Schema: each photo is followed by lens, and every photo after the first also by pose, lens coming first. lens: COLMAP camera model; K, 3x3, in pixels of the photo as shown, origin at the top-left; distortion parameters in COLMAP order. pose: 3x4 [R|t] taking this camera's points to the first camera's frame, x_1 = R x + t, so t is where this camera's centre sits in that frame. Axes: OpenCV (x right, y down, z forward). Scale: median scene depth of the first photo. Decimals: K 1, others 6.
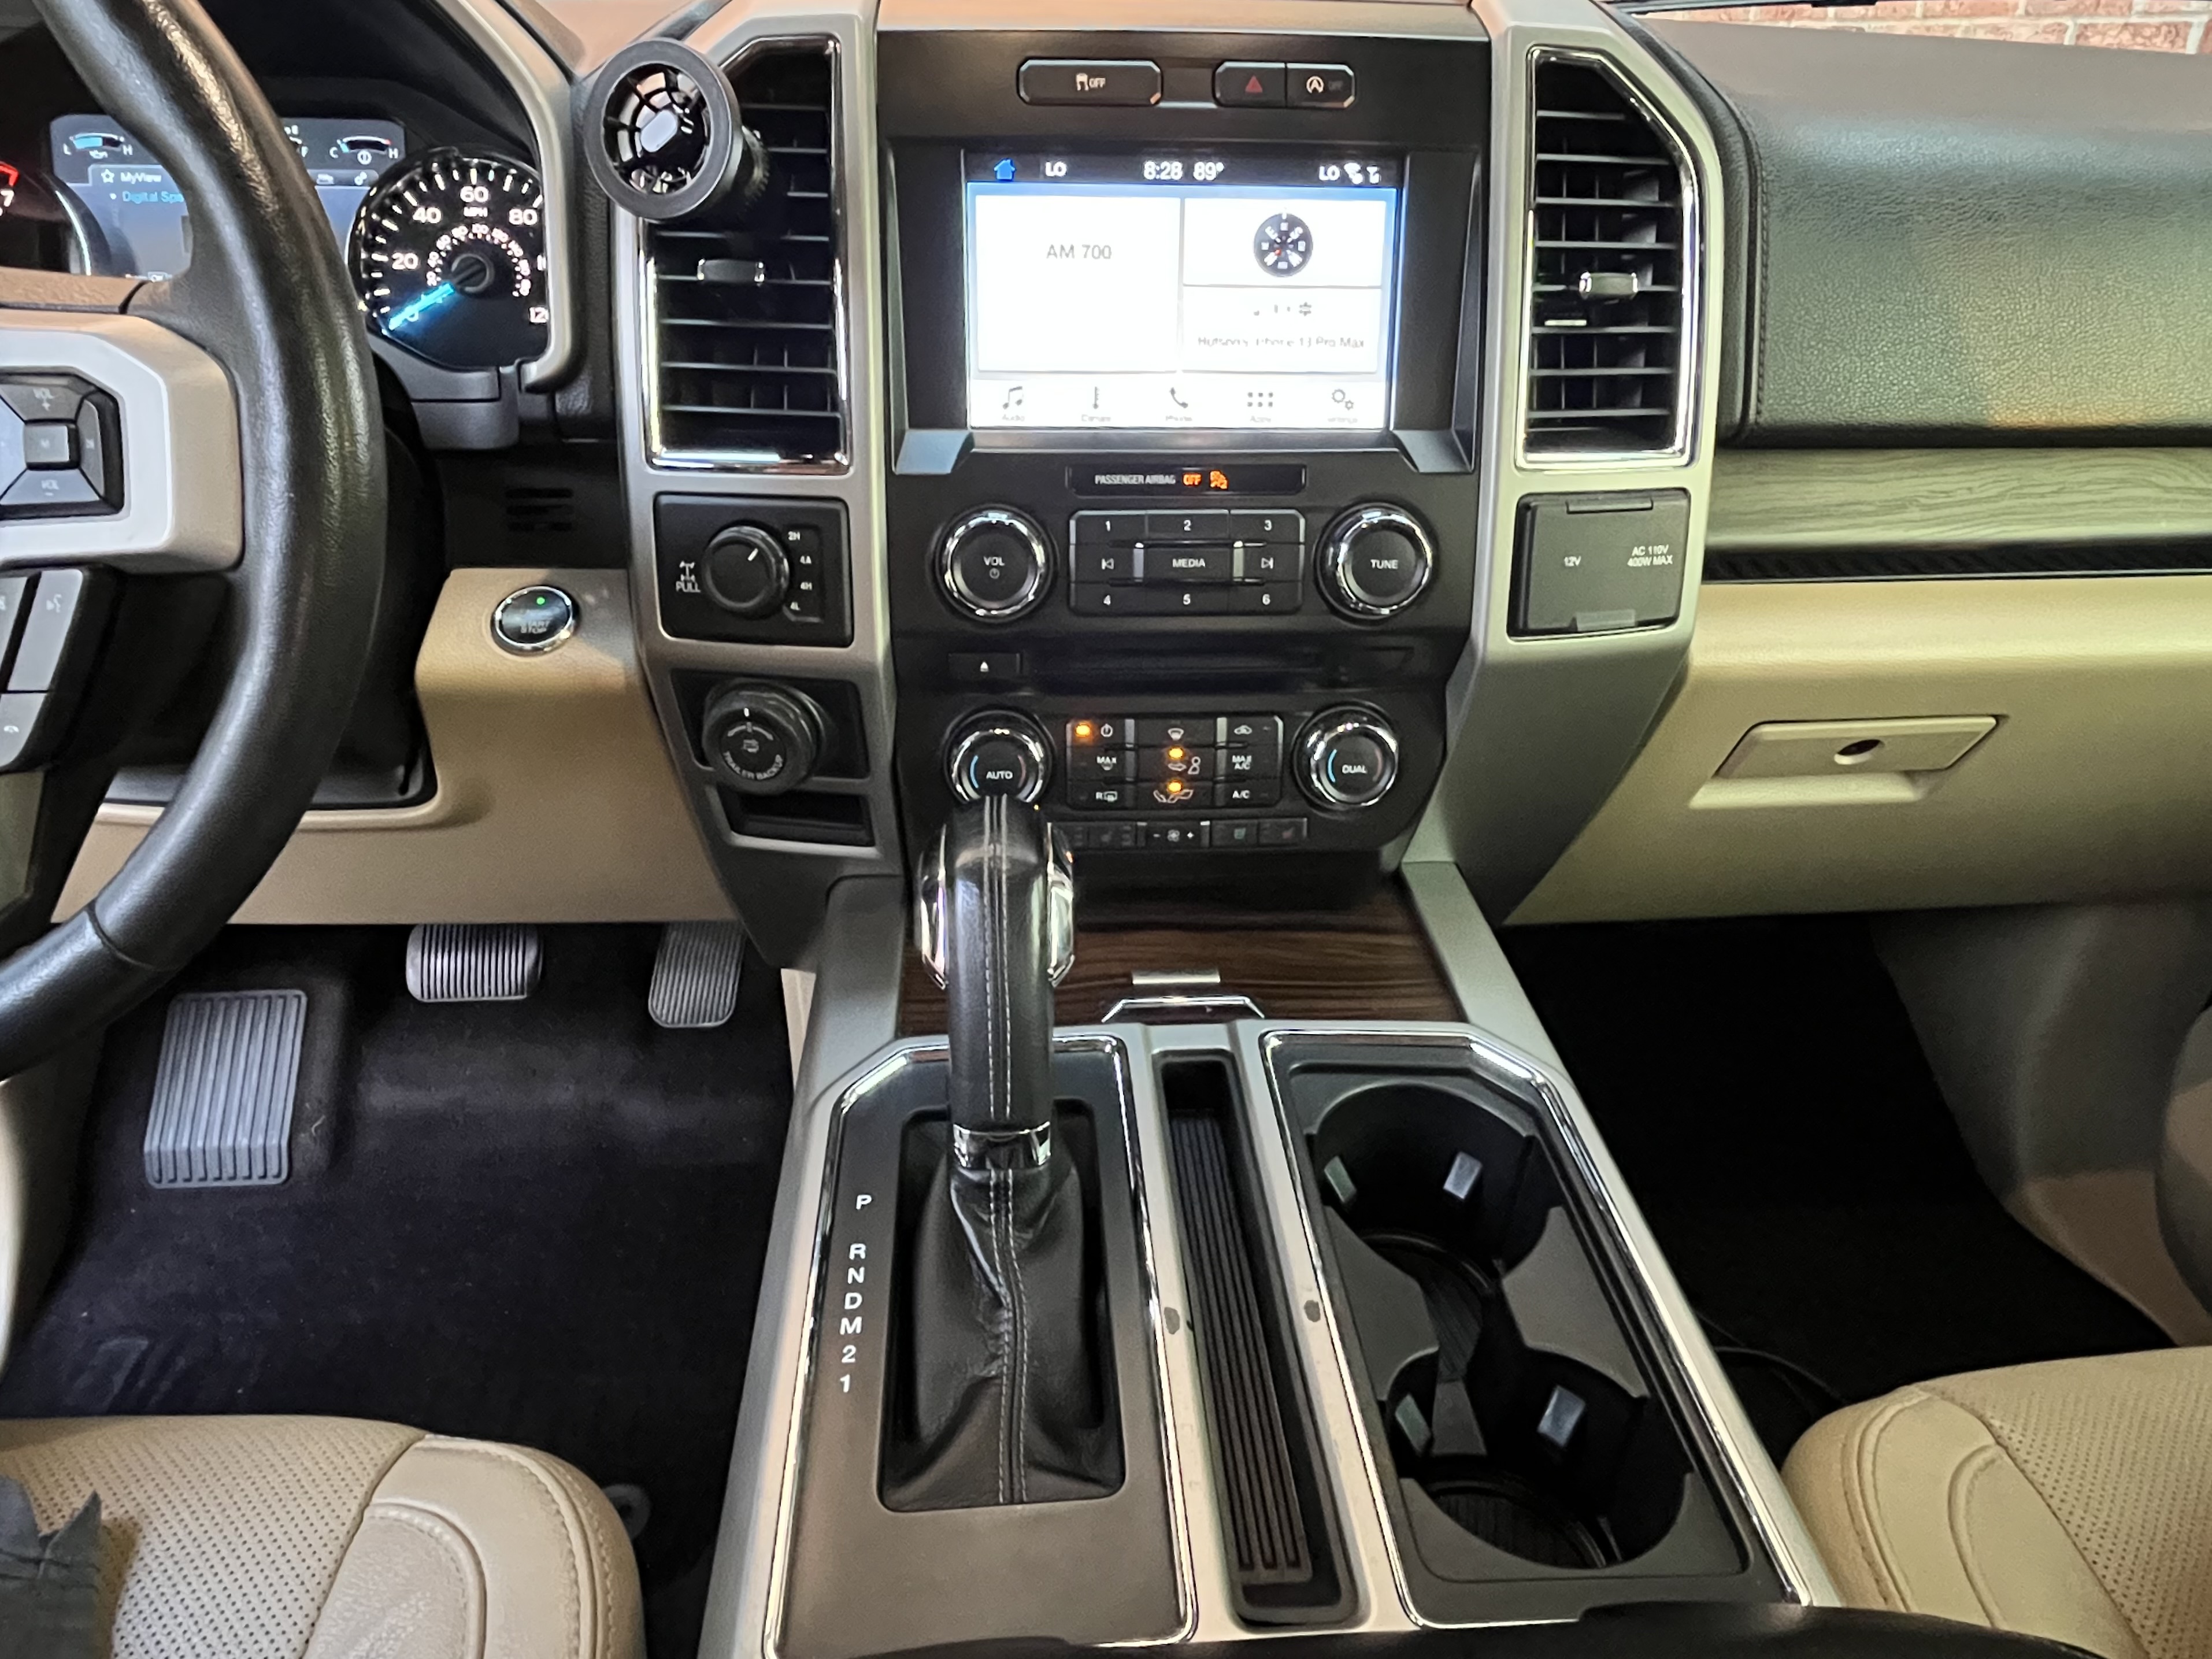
lens RADIAL K [[1340.0, 0, 1106.0], [0, 1340.0, 829.5], [0, 0, 1]] dist [-0.007734, -0.003124]
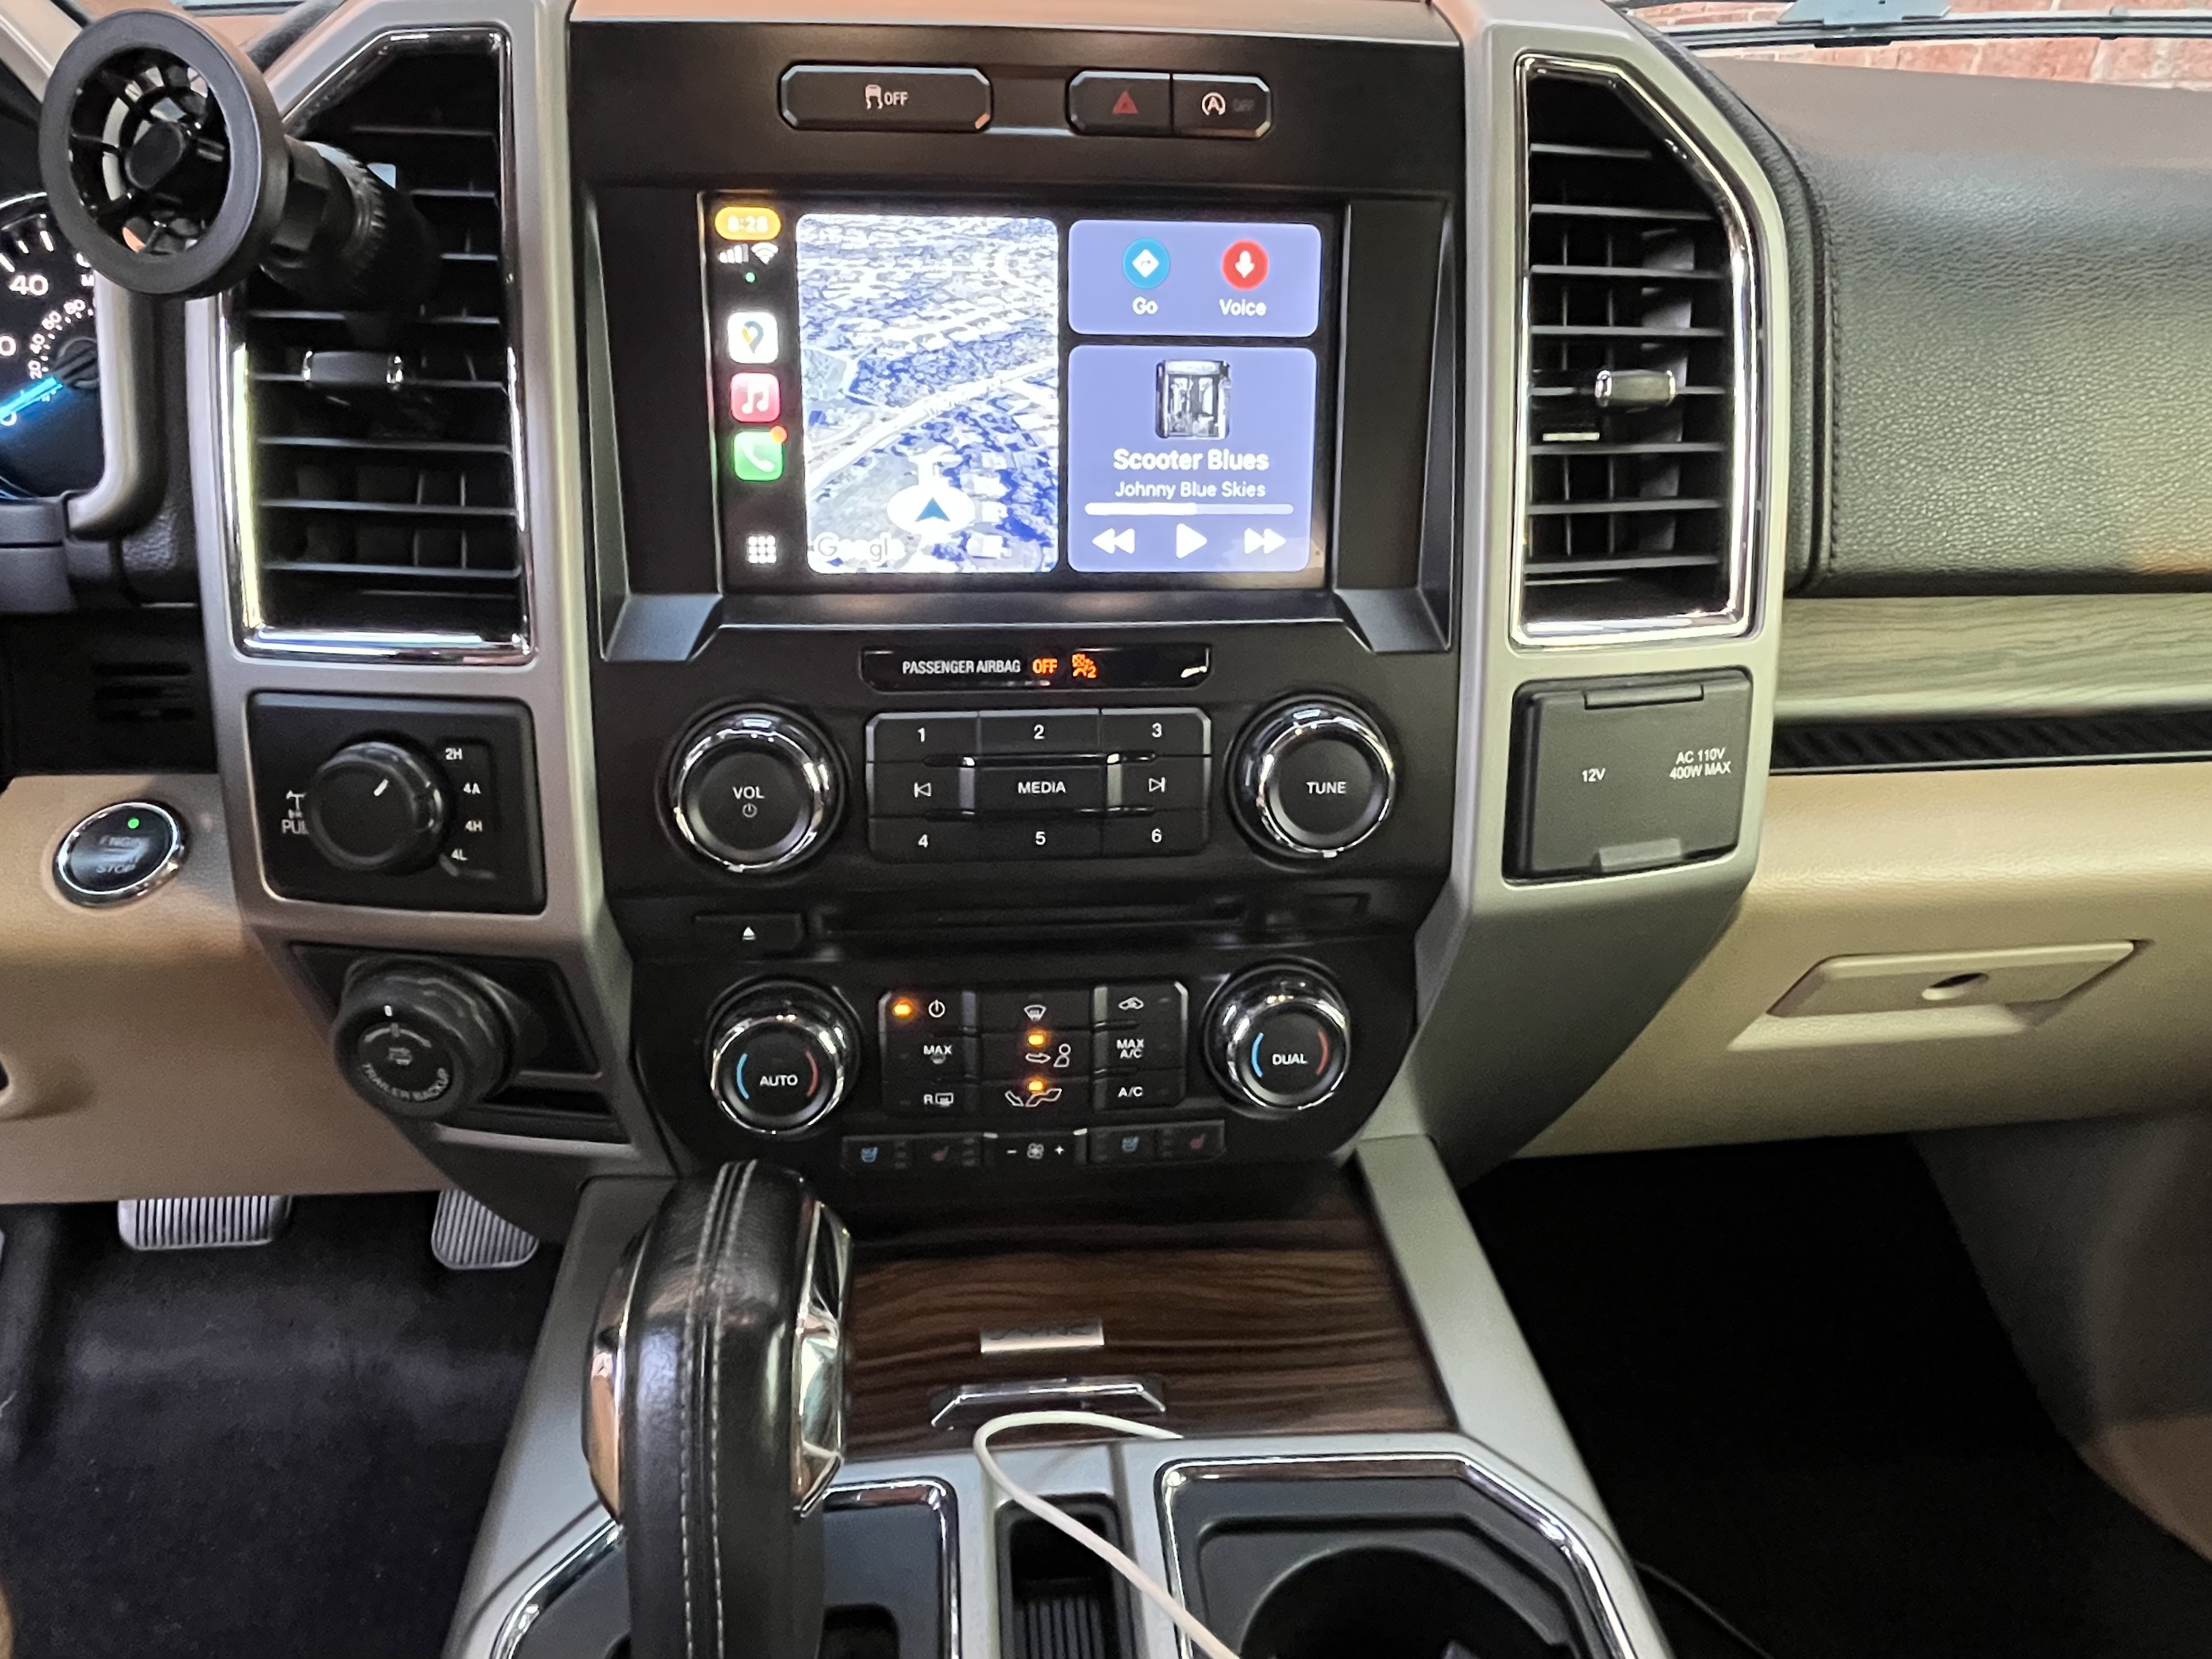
lens RADIAL K [[1354.1, 0, 1092.9], [0, 1354.1, 828.7], [0, 0, 1]] dist [-0.007718, -0.001305]
pose [[0.999460, -0.009146, 0.031548, 0.062868], [0.010650, 0.998798, -0.047836, -0.137687], [-0.031073, 0.048147, 0.998357, 0.295790]]
